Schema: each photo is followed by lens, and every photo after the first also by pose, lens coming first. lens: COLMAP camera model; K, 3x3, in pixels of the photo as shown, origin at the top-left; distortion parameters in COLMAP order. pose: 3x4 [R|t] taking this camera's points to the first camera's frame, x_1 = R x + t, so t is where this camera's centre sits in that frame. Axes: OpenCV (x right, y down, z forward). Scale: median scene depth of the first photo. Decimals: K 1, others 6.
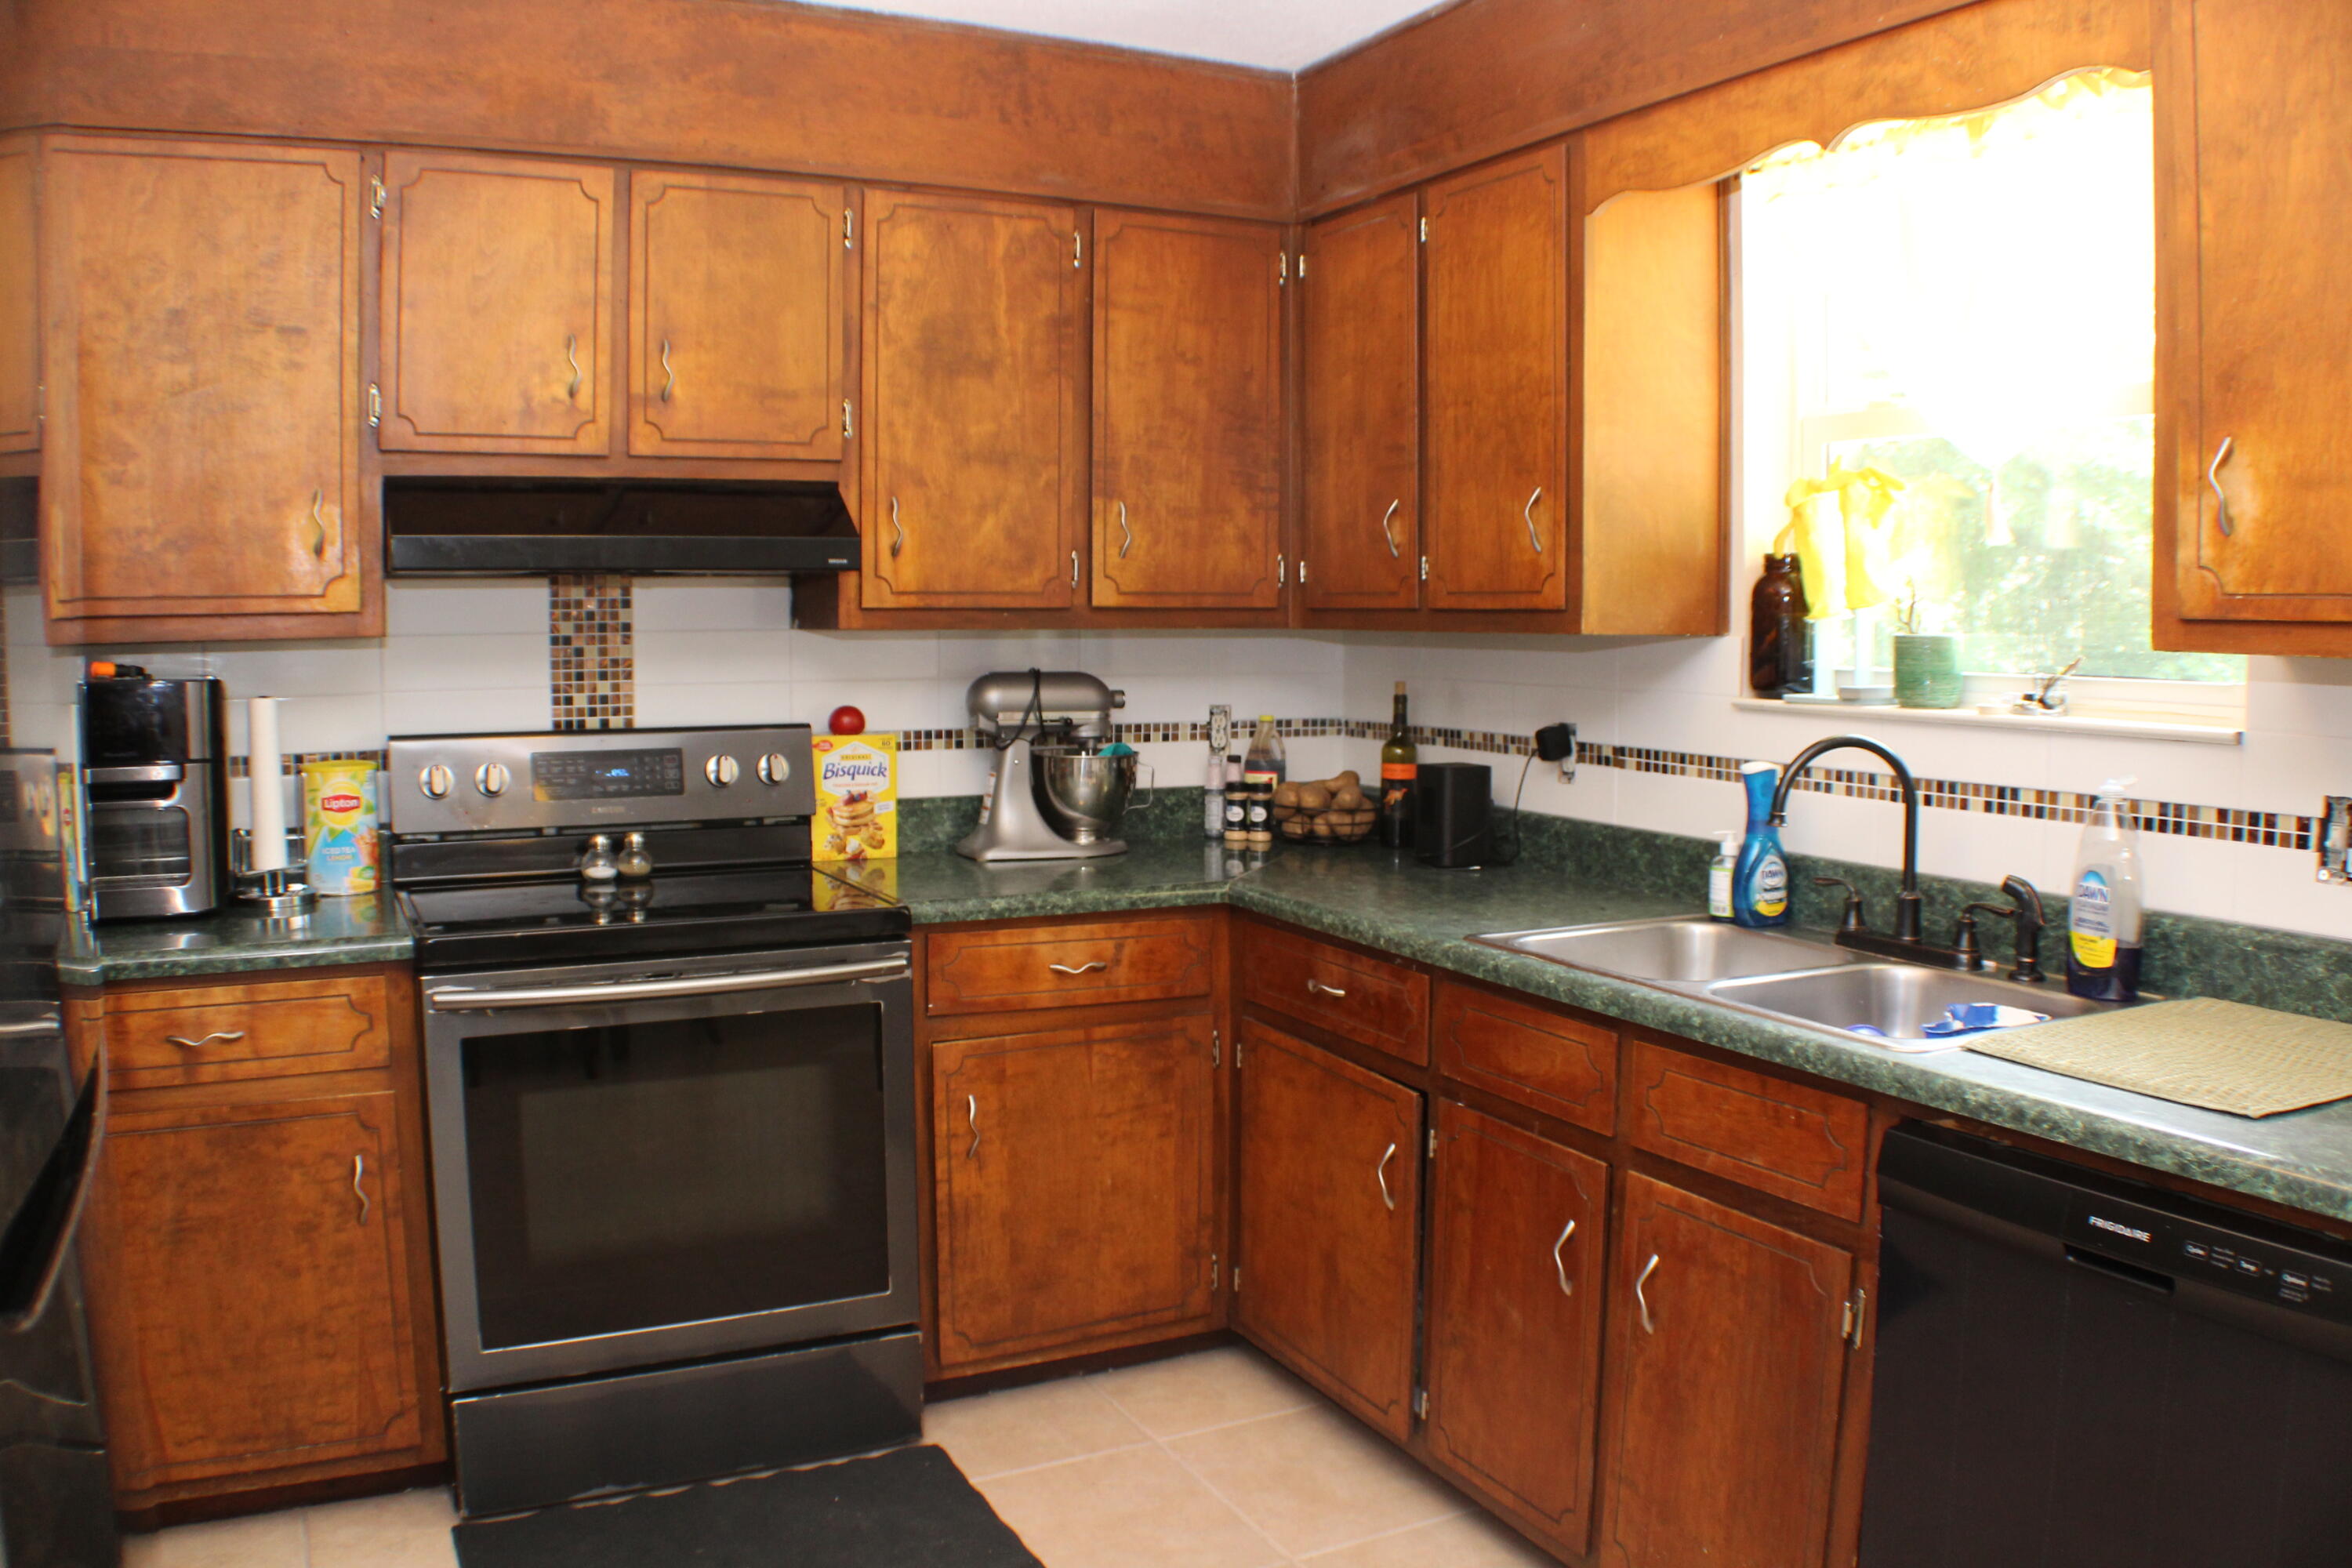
lens RADIAL K [[1813.5, 0, 1176.0], [0, 1813.5, 784.0], [0, 0, 1]] dist [-0.208677, 0.093042]
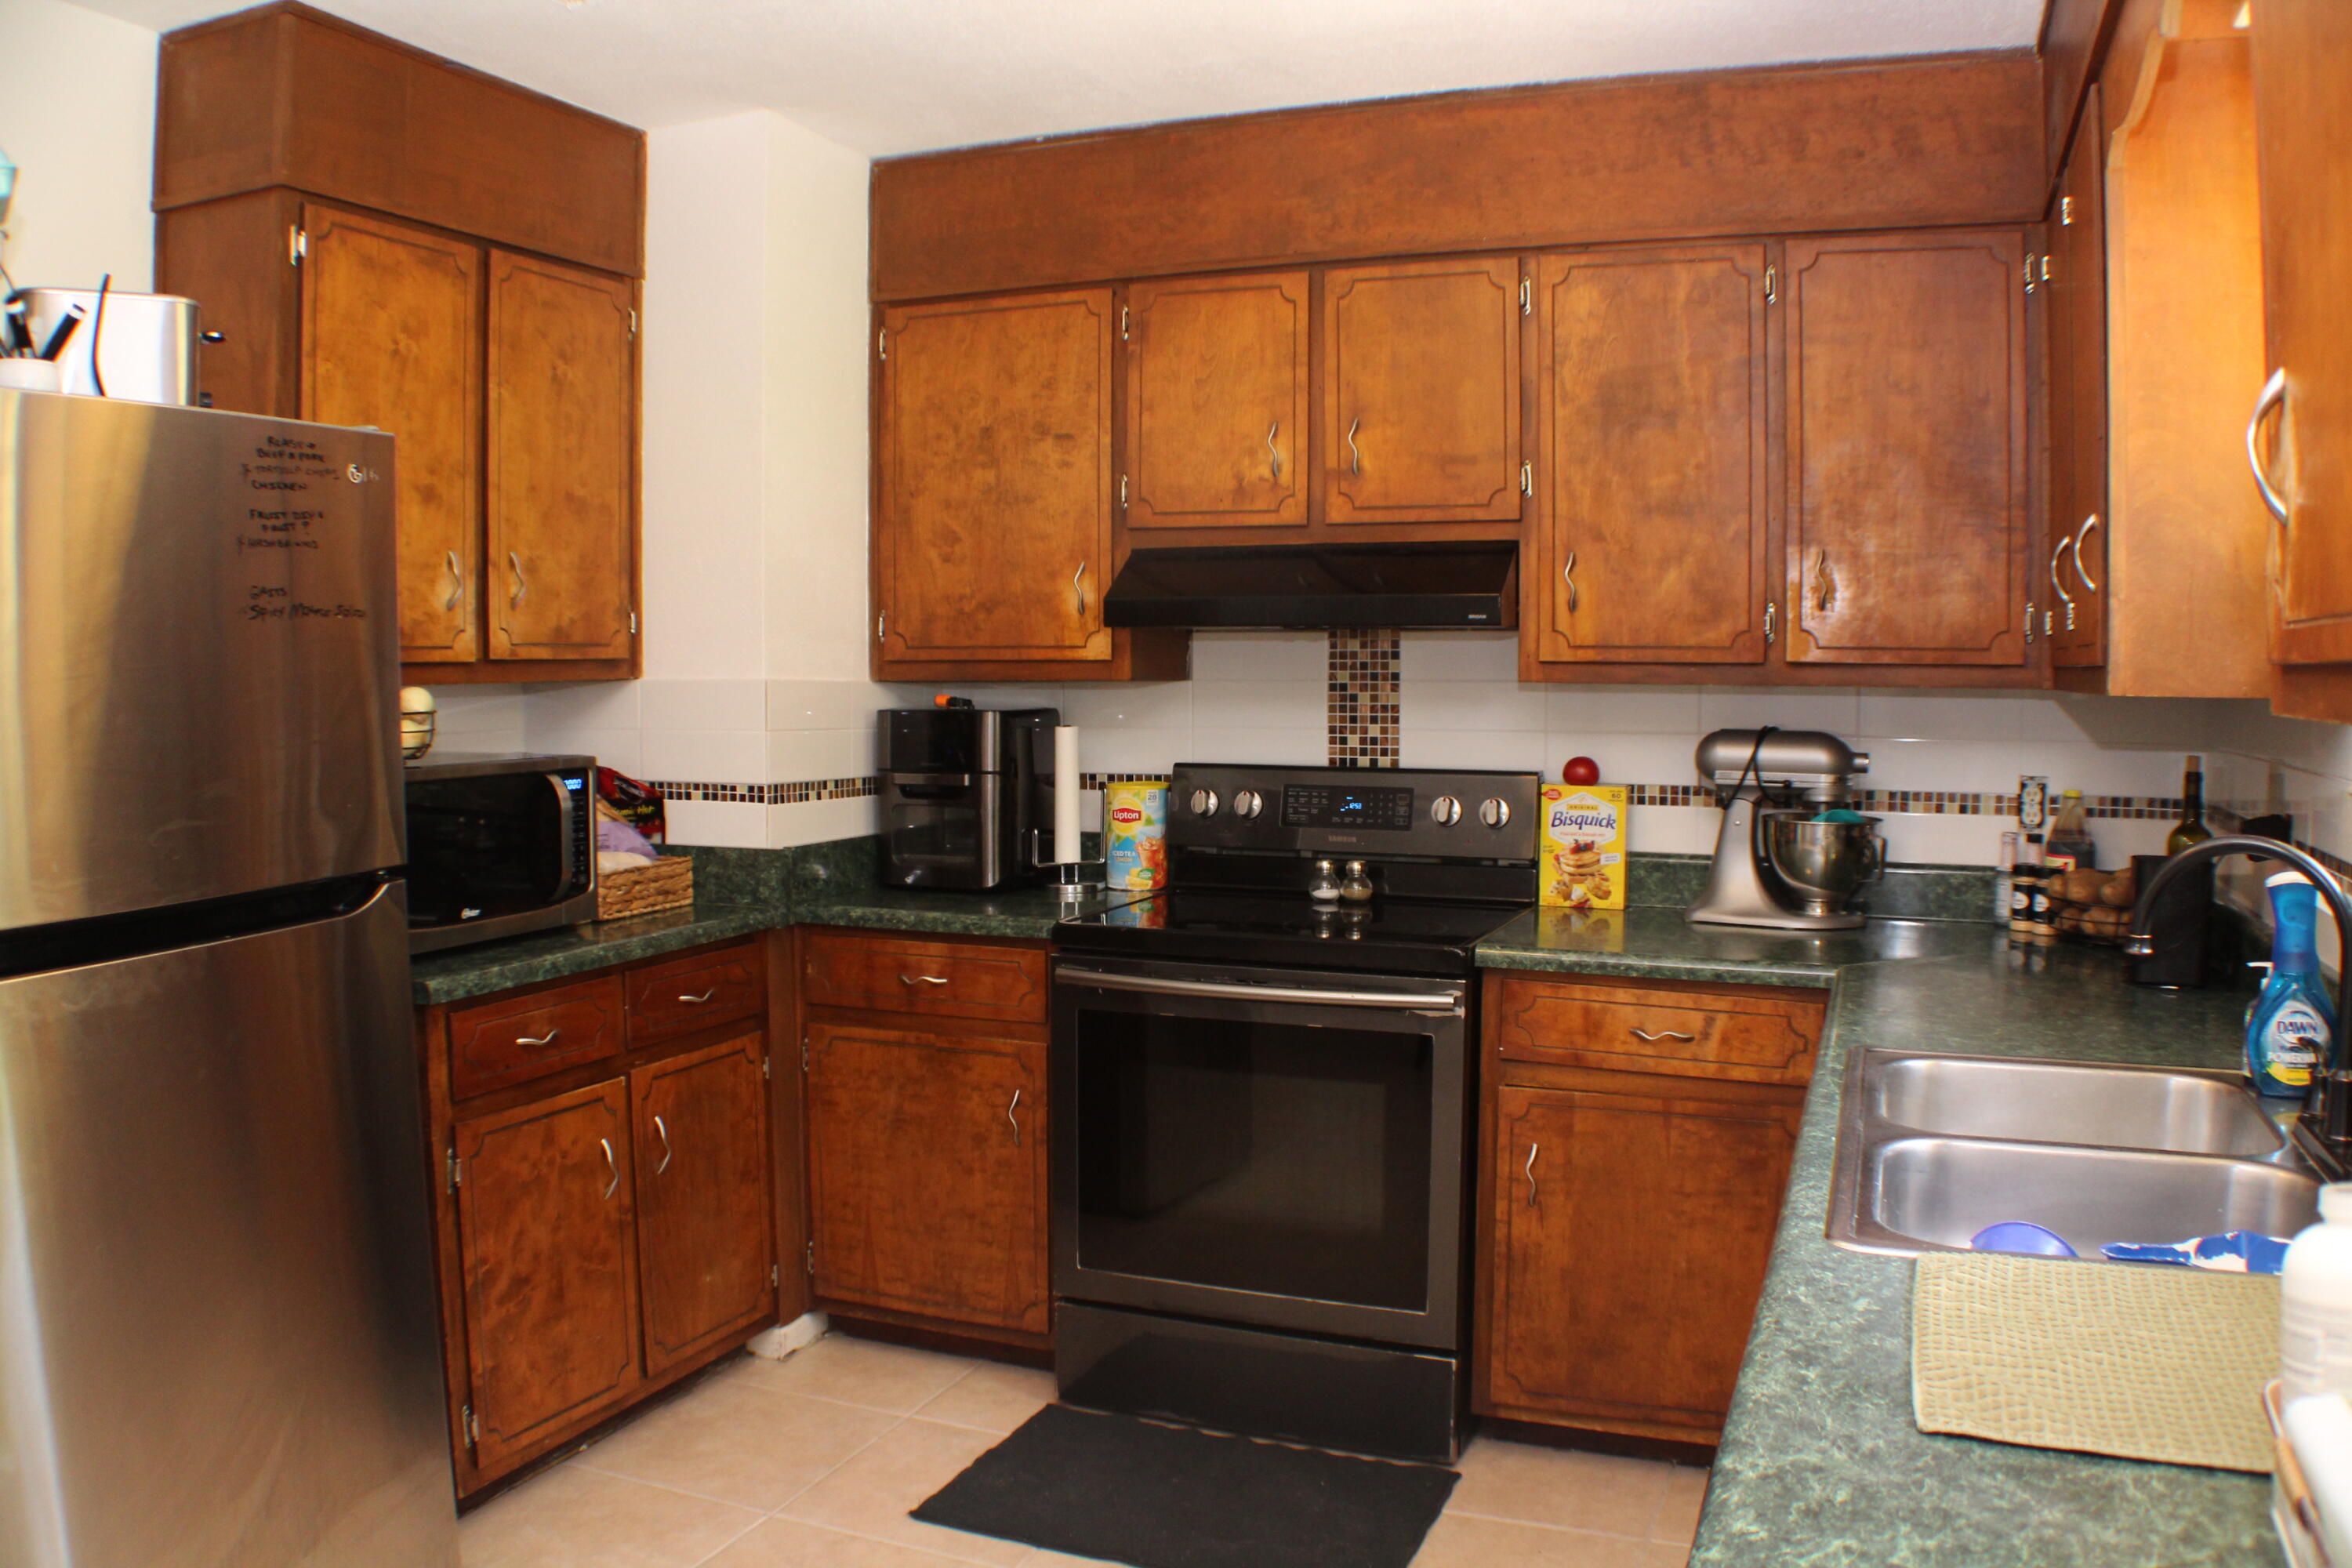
lens RADIAL K [[1813.5, 0, 1176.0], [0, 1813.5, 784.0], [0, 0, 1]] dist [-0.208677, 0.093042]
pose [[0.653130, 0.048502, -0.755691, 0.484271], [-0.070399, 0.997514, 0.003177, -0.016595], [0.753966, 0.051125, 0.654921, 0.175750]]
